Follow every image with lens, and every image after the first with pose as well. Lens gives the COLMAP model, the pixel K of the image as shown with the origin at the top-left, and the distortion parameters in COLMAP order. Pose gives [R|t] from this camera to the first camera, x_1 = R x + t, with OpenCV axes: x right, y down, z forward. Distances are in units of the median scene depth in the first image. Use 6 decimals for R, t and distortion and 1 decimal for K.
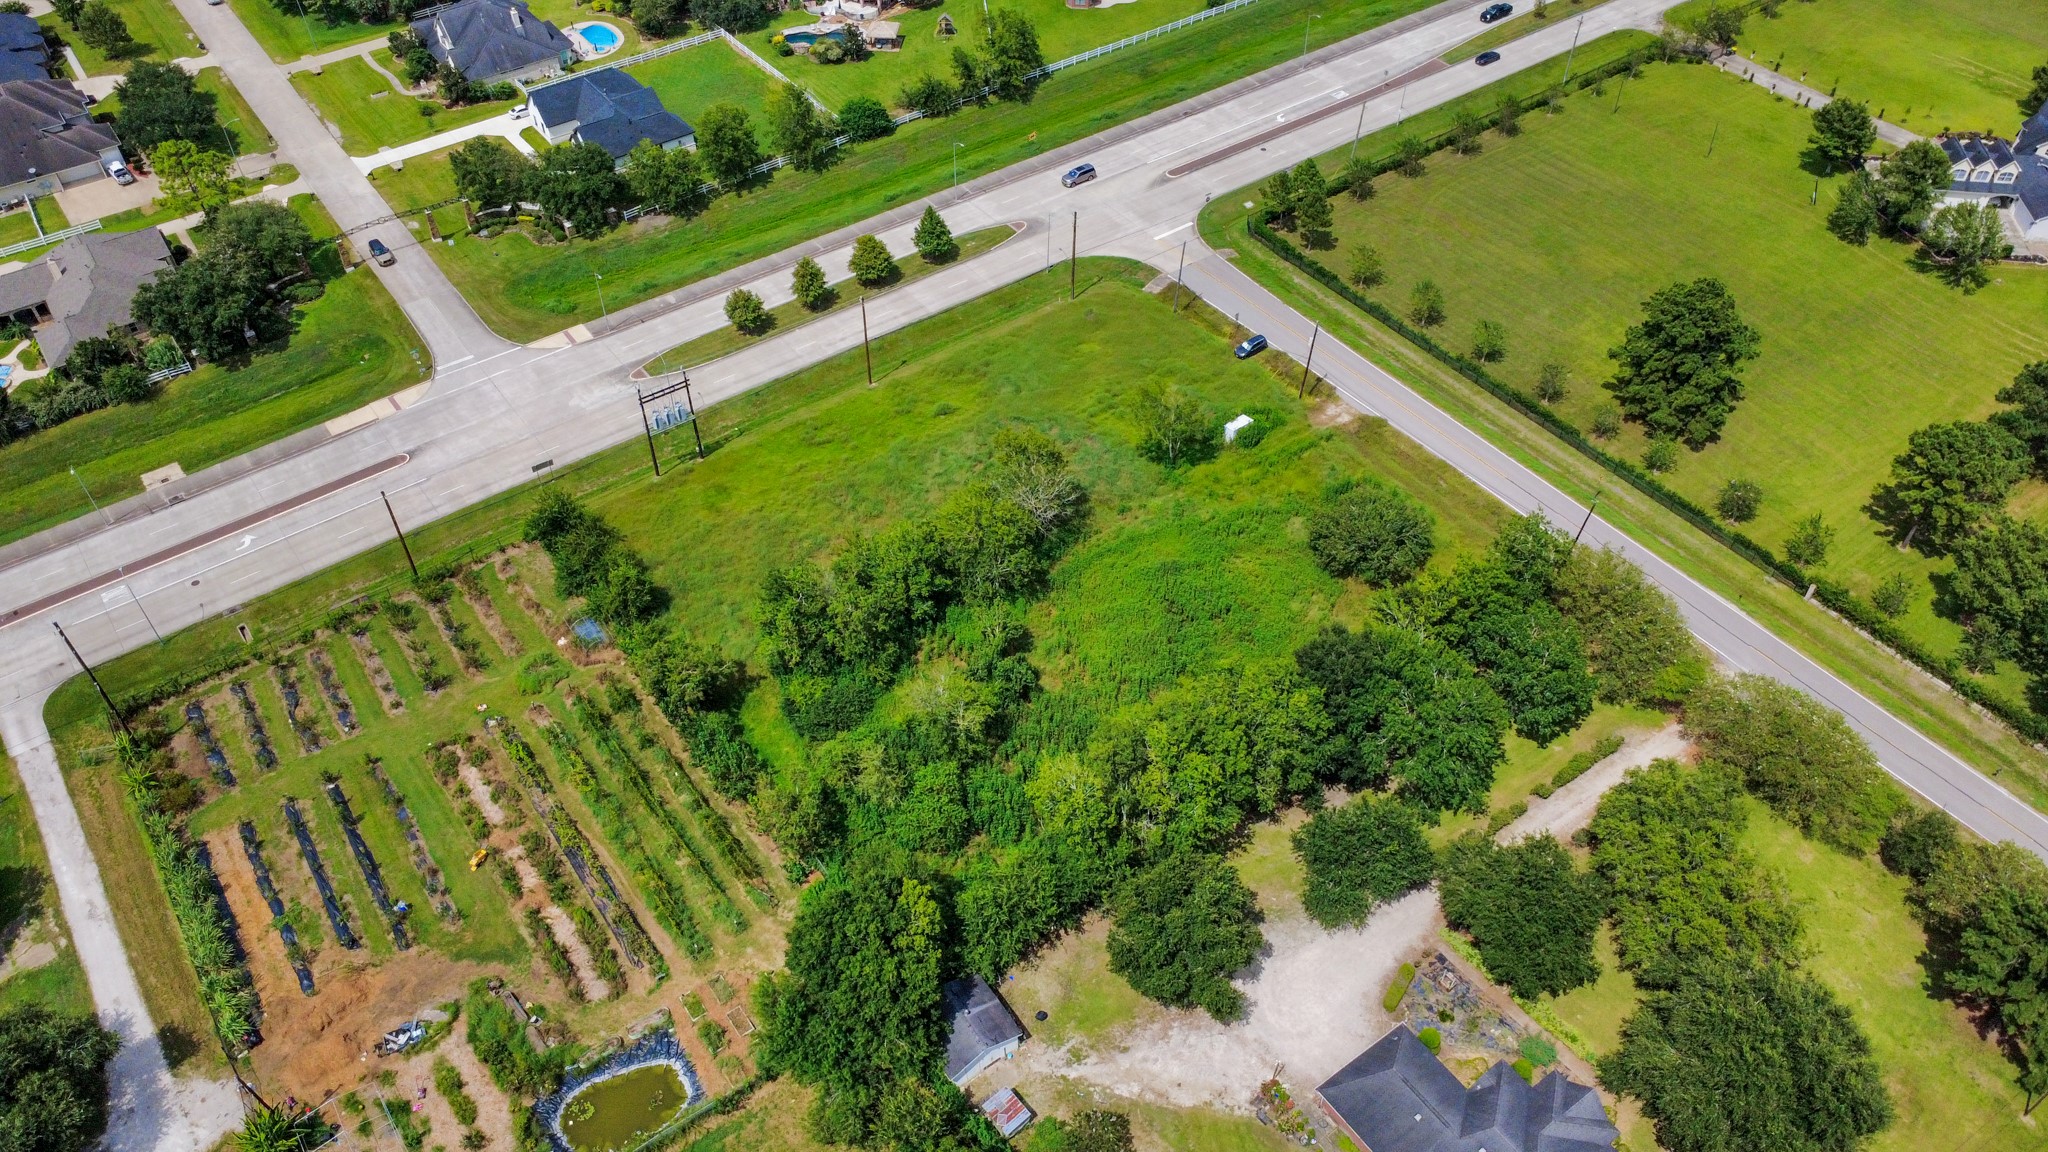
lens RADIAL K [[1492.0, 0, 1024.8], [0, 1492.0, 577.1], [0, 0, 1]] dist [0.003319, -0.002141]
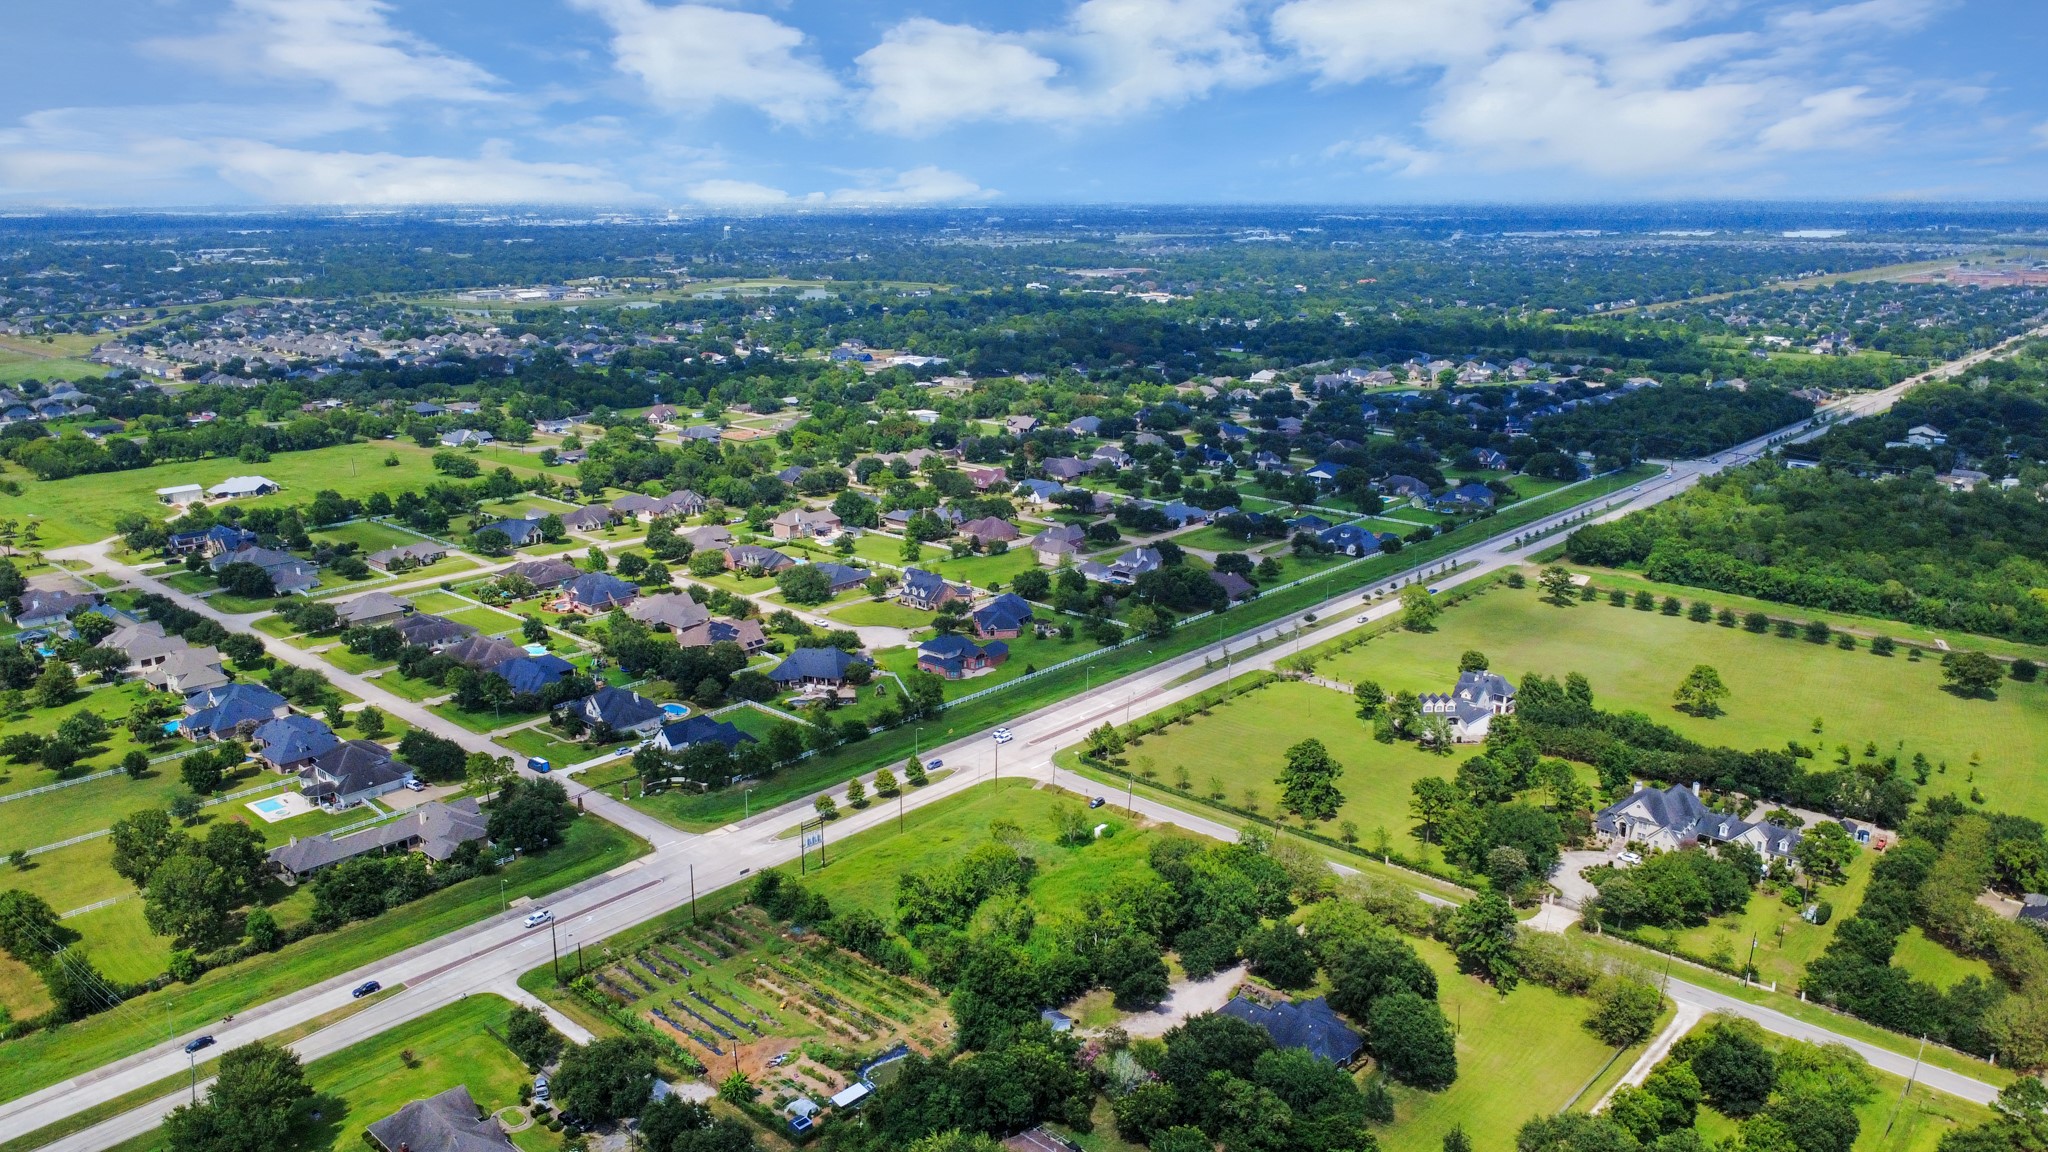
lens RADIAL K [[1492.0, 0, 1024.8], [0, 1492.0, 577.1], [0, 0, 1]] dist [0.003319, -0.002141]
pose [[0.979399, -0.046354, 0.196544, -0.311404], [0.139189, 0.860120, -0.490735, 0.540332], [-0.146303, 0.507982, 0.848852, -0.774045]]
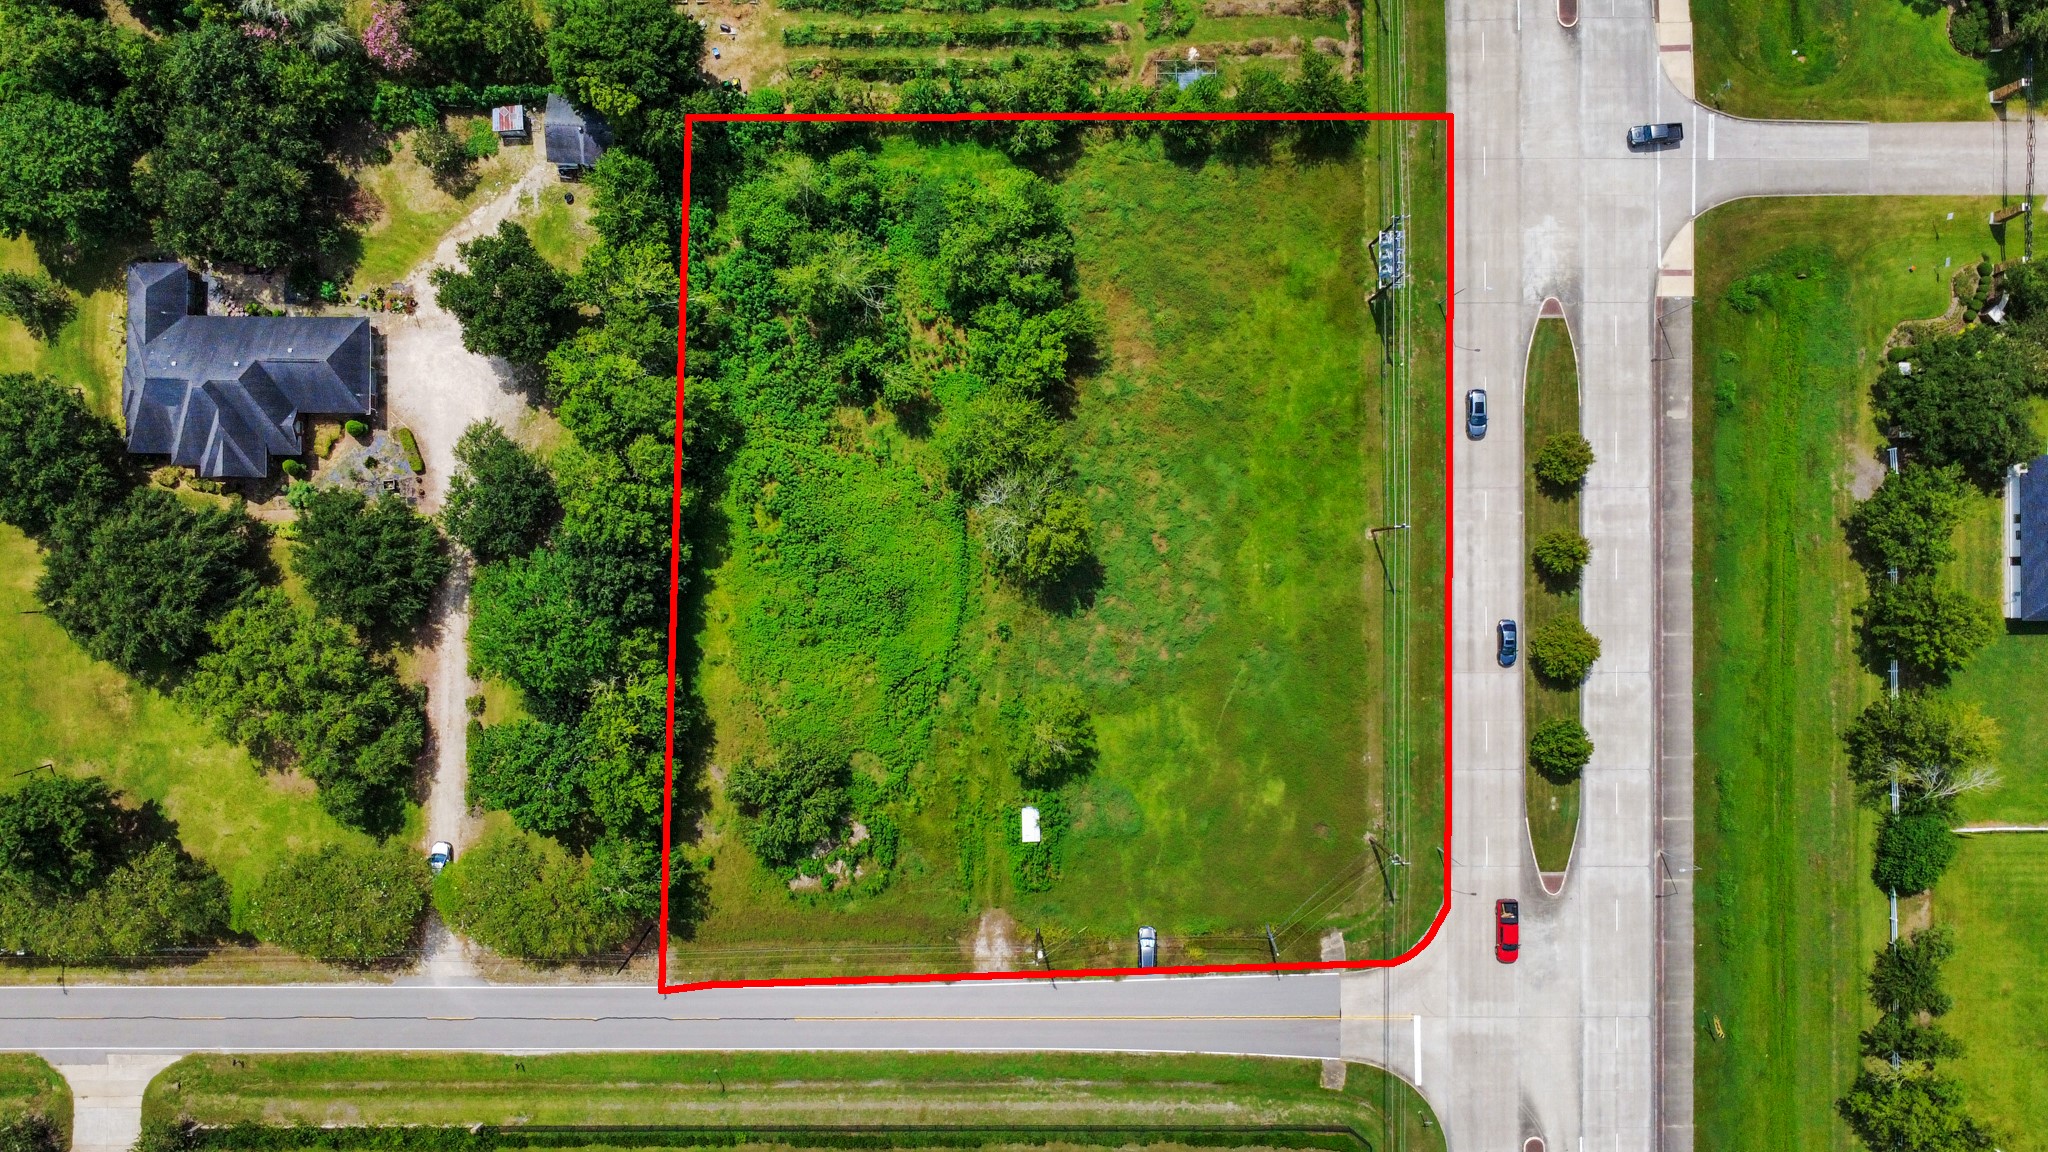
lens RADIAL K [[1492.0, 0, 1024.8], [0, 1492.0, 577.1], [0, 0, 1]] dist [0.003319, -0.002141]
pose [[-0.586770, 0.809753, -0.001396, 0.031422], [-0.571738, -0.413075, 0.708862, -0.629486], [0.573426, 0.416737, 0.705346, 0.331889]]
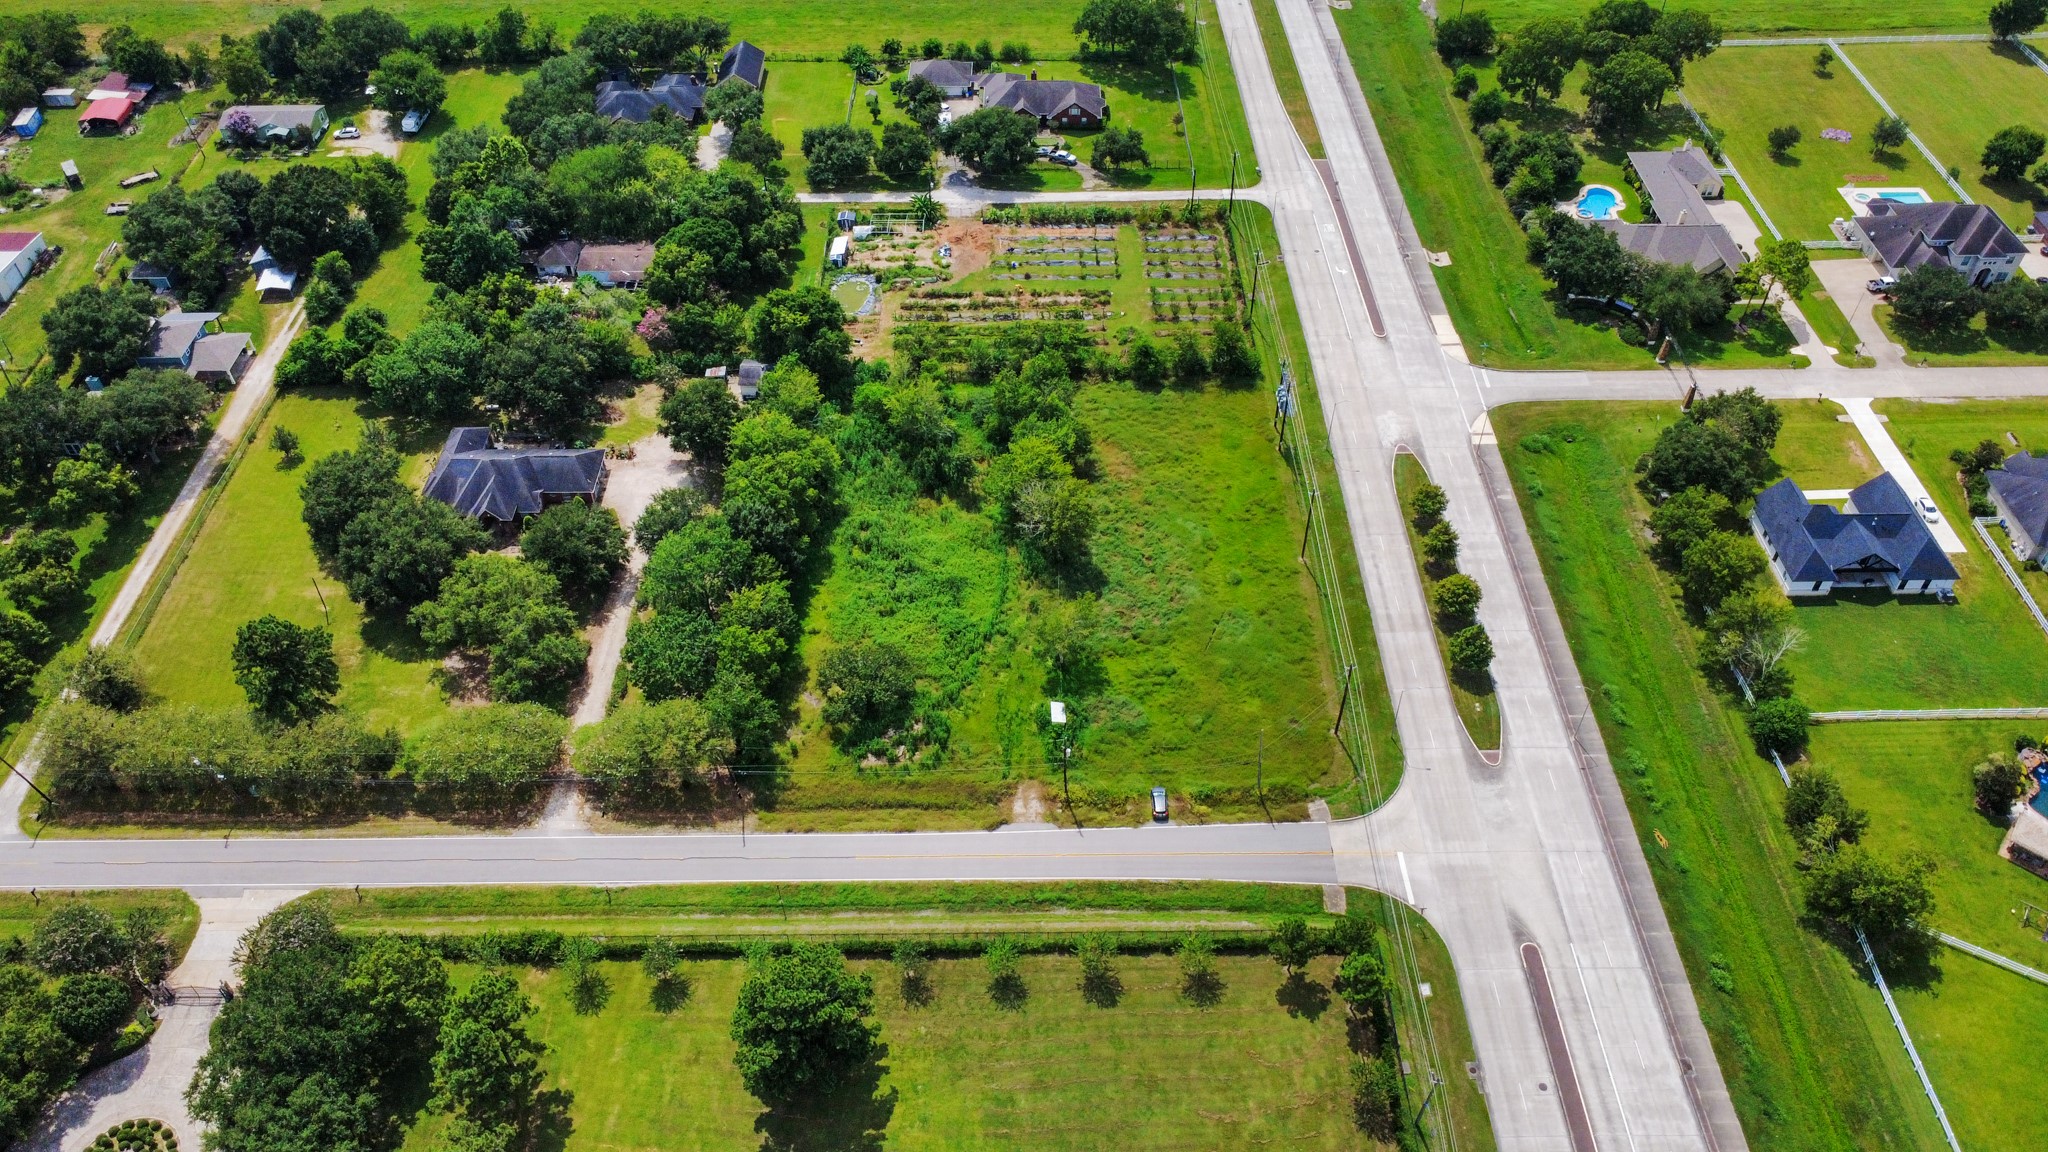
lens RADIAL K [[1492.0, 0, 1024.8], [0, 1492.0, 577.1], [0, 0, 1]] dist [0.003319, -0.002141]
pose [[-0.581073, 0.580813, -0.570097, 0.686237], [-0.568623, 0.211420, 0.794965, -0.926283], [0.582256, 0.786103, 0.207413, 0.675426]]
